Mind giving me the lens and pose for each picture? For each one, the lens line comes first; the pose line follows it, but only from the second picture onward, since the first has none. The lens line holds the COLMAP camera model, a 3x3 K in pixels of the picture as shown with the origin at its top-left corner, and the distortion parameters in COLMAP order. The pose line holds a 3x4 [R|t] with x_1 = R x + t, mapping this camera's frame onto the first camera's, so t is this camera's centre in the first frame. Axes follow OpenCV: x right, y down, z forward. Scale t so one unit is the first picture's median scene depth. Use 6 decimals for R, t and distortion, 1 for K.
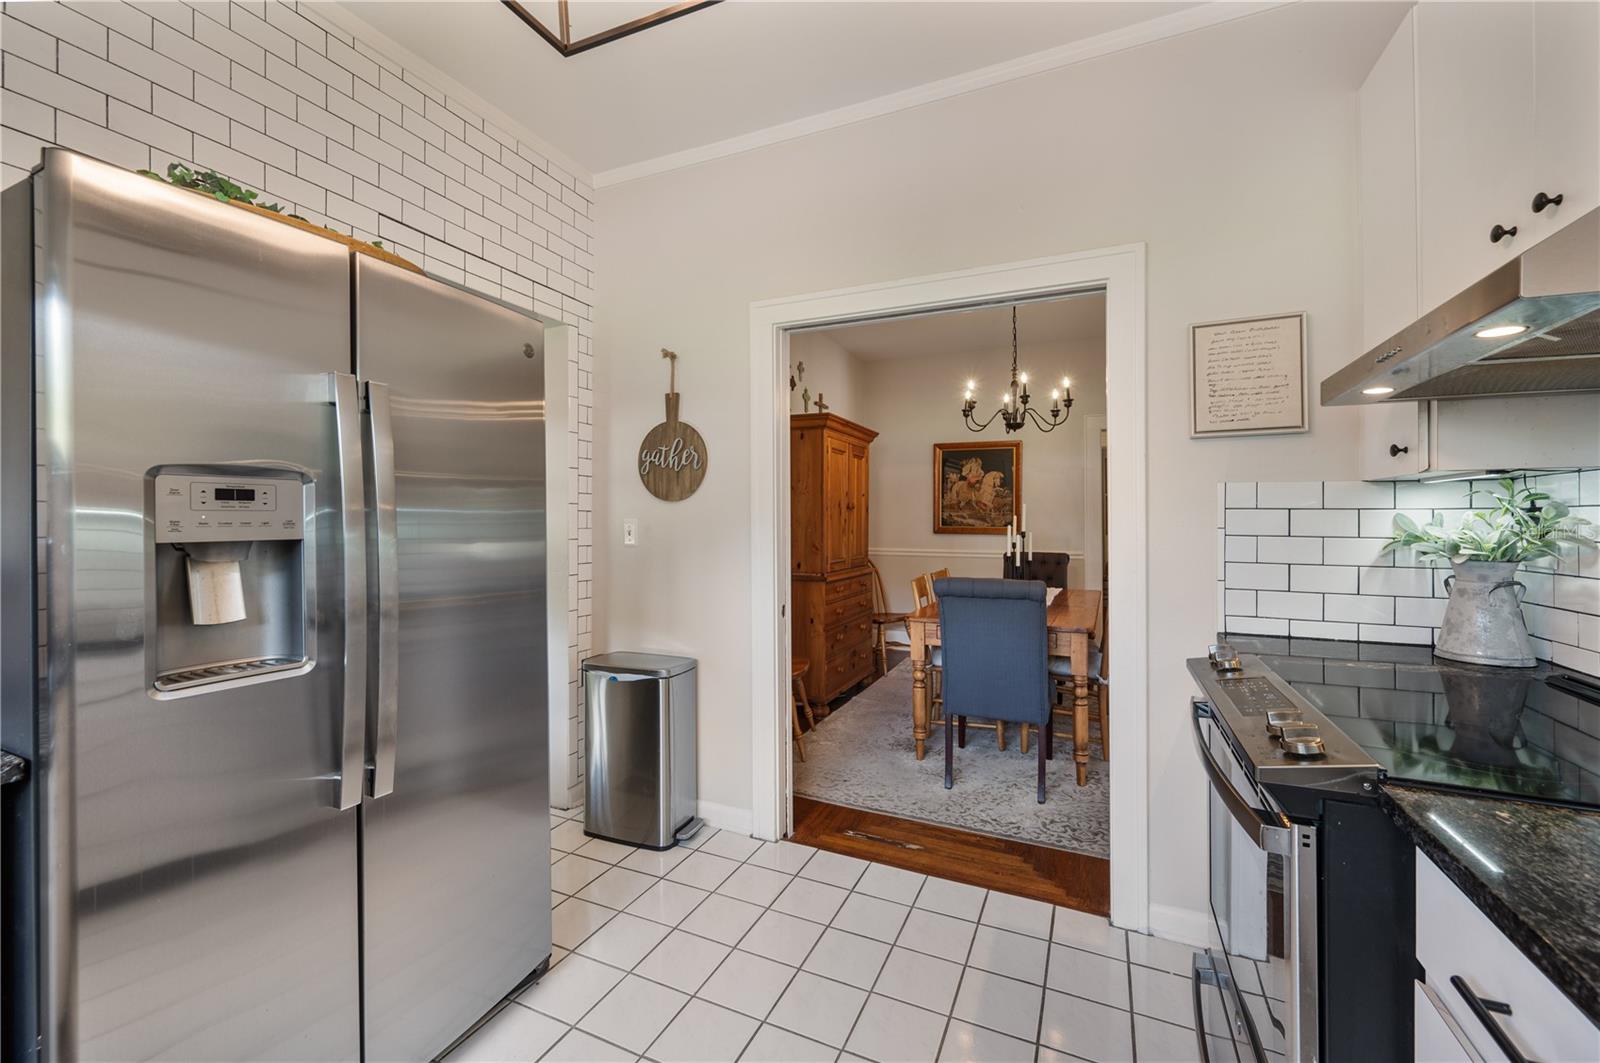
lens RADIAL K [[651.1, 0, 806.6], [0, 651.1, 521.3], [0, 0, 1]] dist [0.001771, -0.000473]
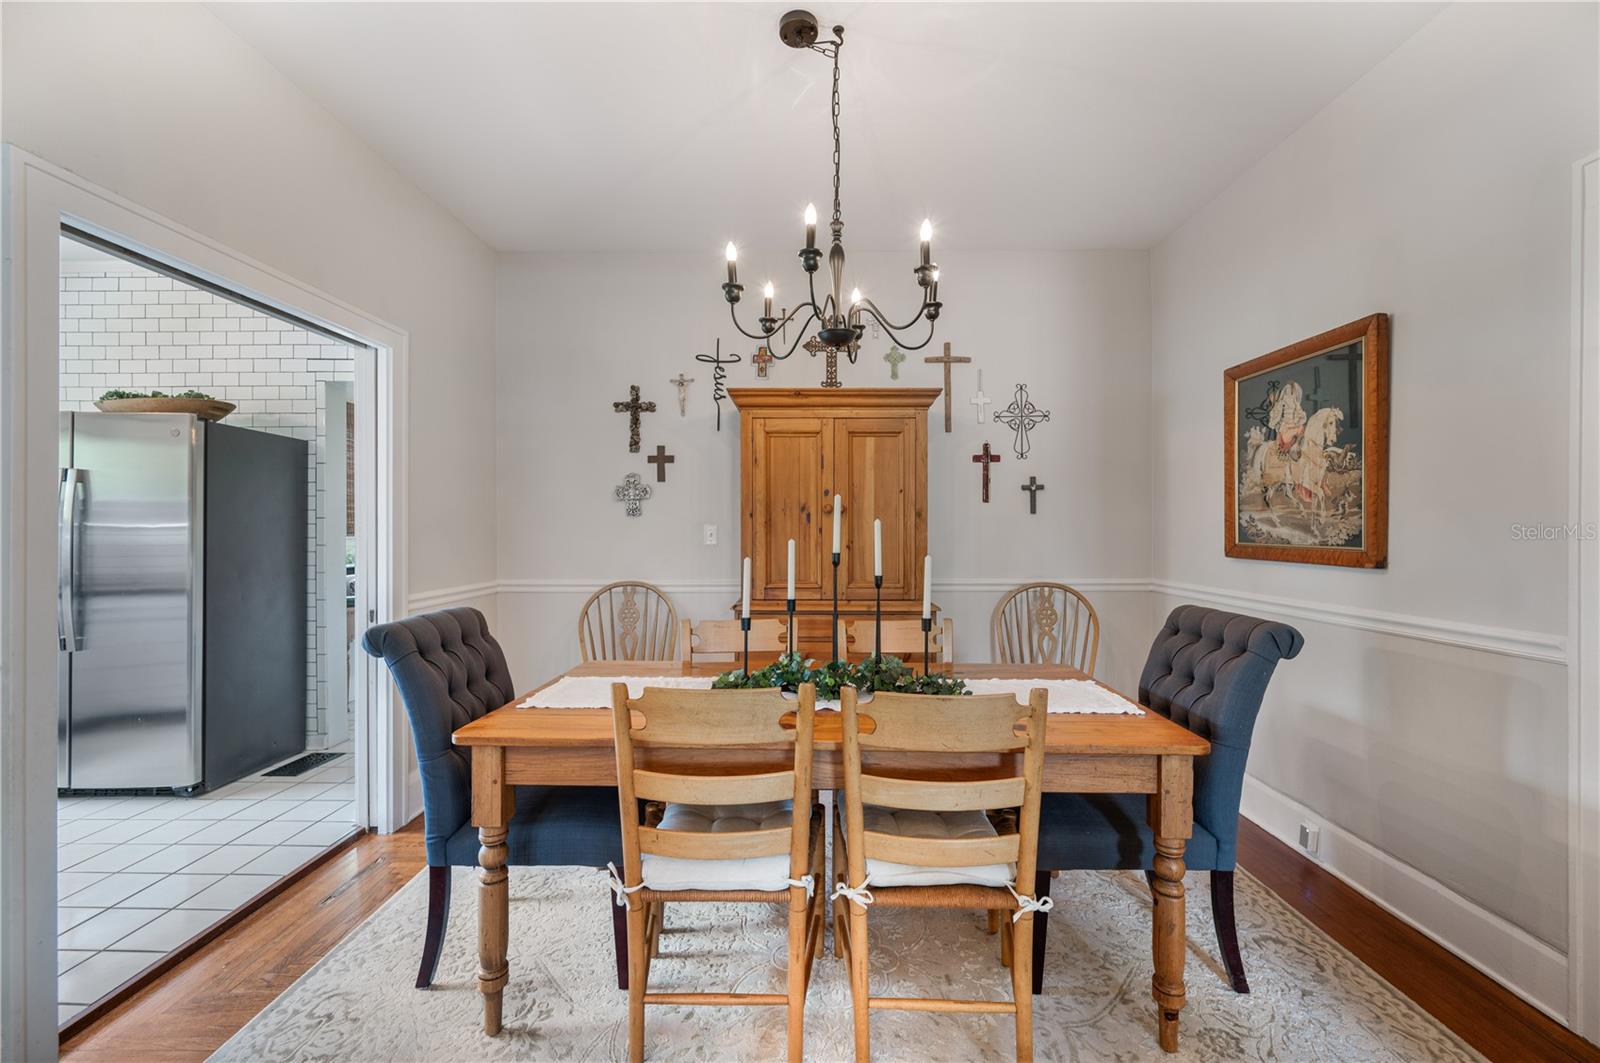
lens RADIAL K [[651.1, 0, 796.0], [0, 651.1, 520.0], [0, 0, 1]] dist [0.001771, -0.000473]
pose [[0.387298, -0.015594, -0.921823, 0.525331], [-0.000670, 0.999852, -0.017196, -0.000517], [0.921954, 0.007277, 0.387231, 0.534919]]
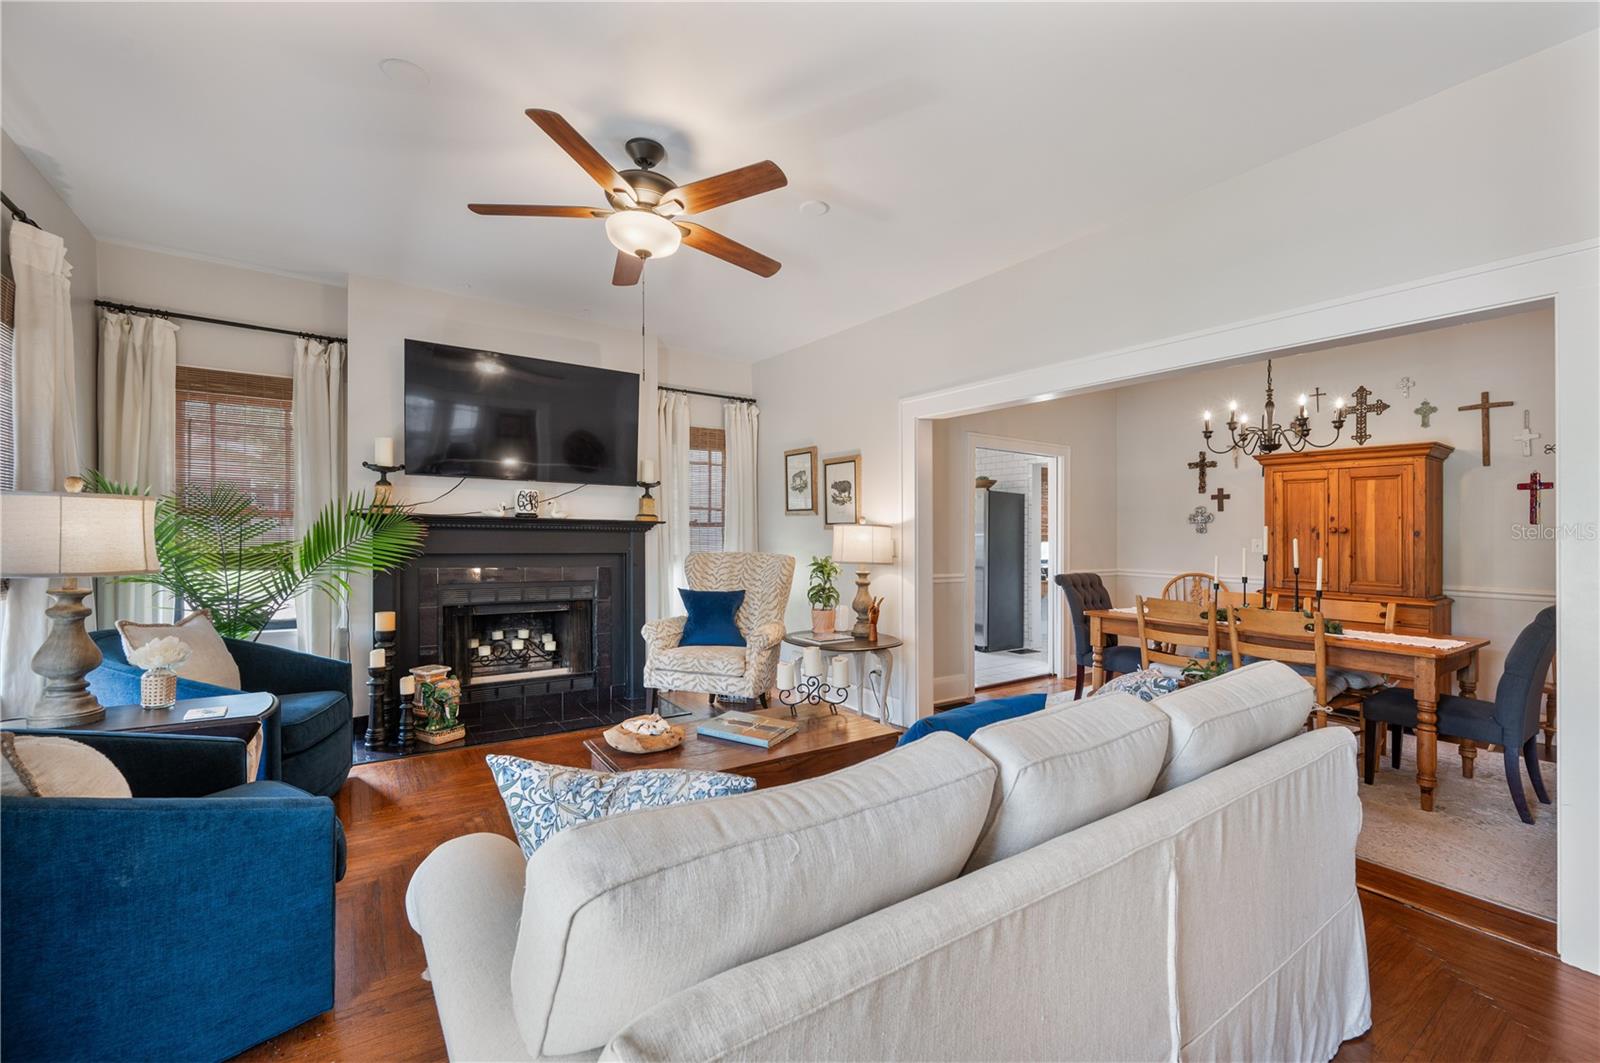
lens RADIAL K [[651.1, 0, 808.0], [0, 651.1, 533.7], [0, 0, 1]] dist [0.001771, -0.000473]
pose [[-0.500876, -0.010045, -0.865461, 1.042825], [-0.019276, 0.999814, -0.000449, -0.001690], [0.865304, 0.016457, -0.500977, 0.609842]]
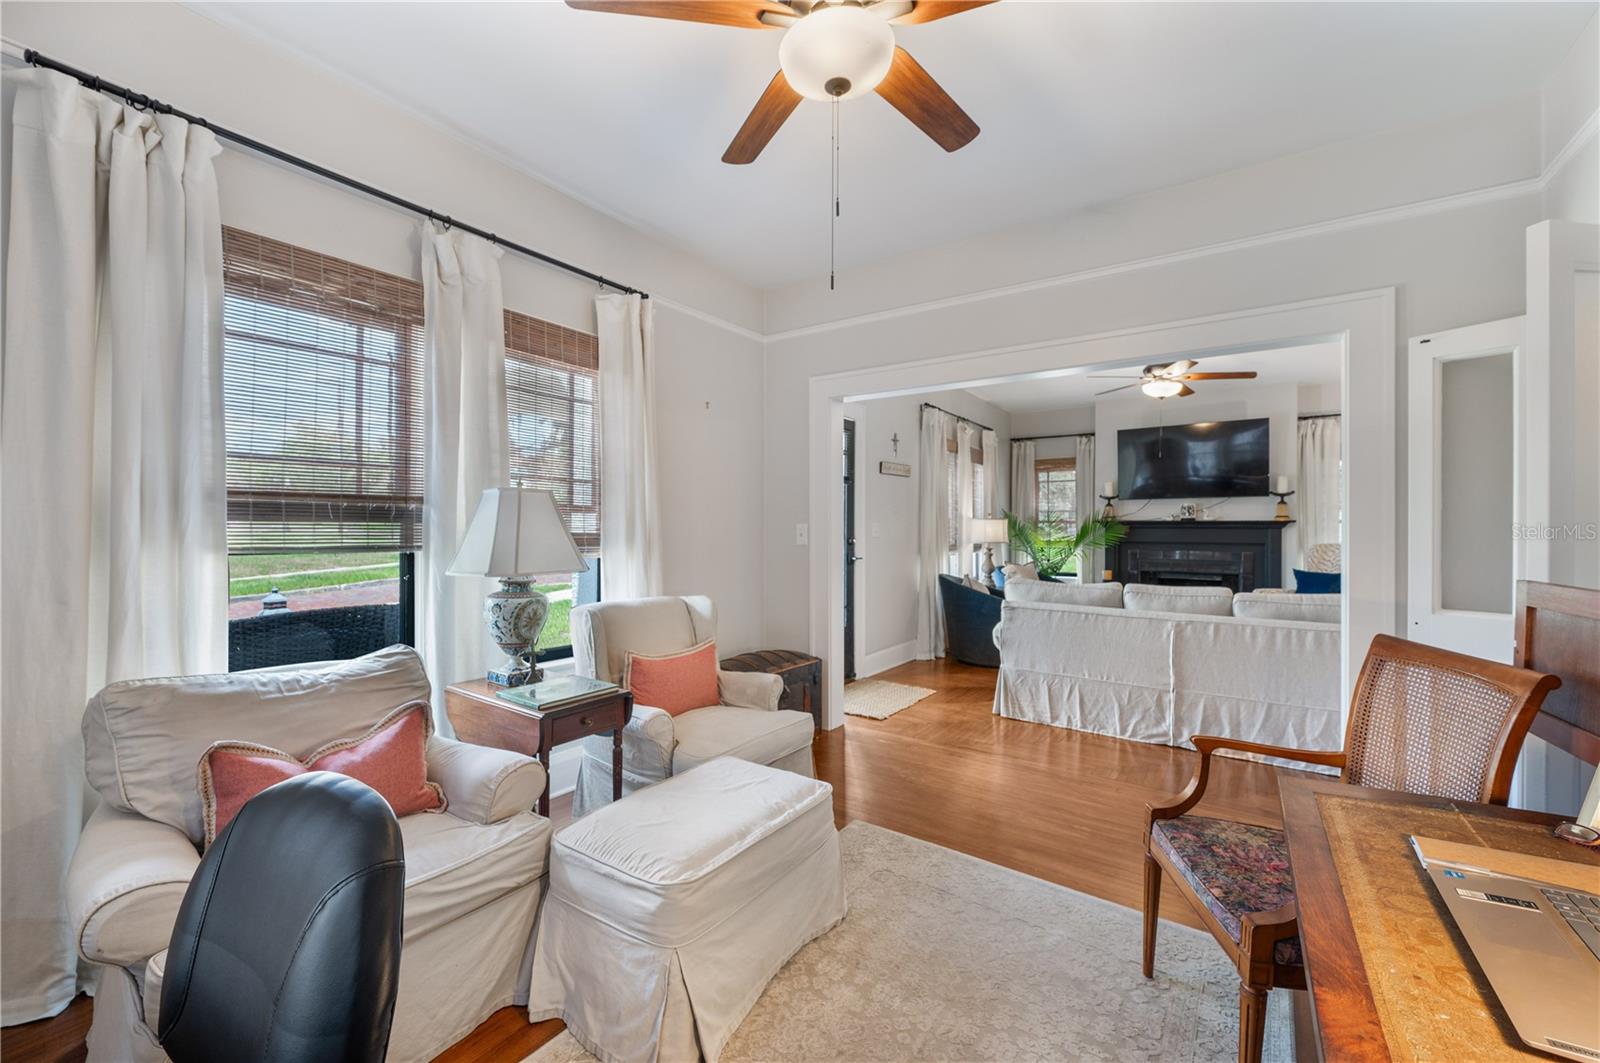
lens RADIAL K [[651.1, 0, 810.2], [0, 651.1, 525.5], [0, 0, 1]] dist [0.001771, -0.000473]
pose [[-0.986545, -0.004025, 0.163442, 1.061594], [-0.004104, 0.999992, -0.000141, -0.002159], [-0.163440, -0.000810, -0.986553, 1.282948]]
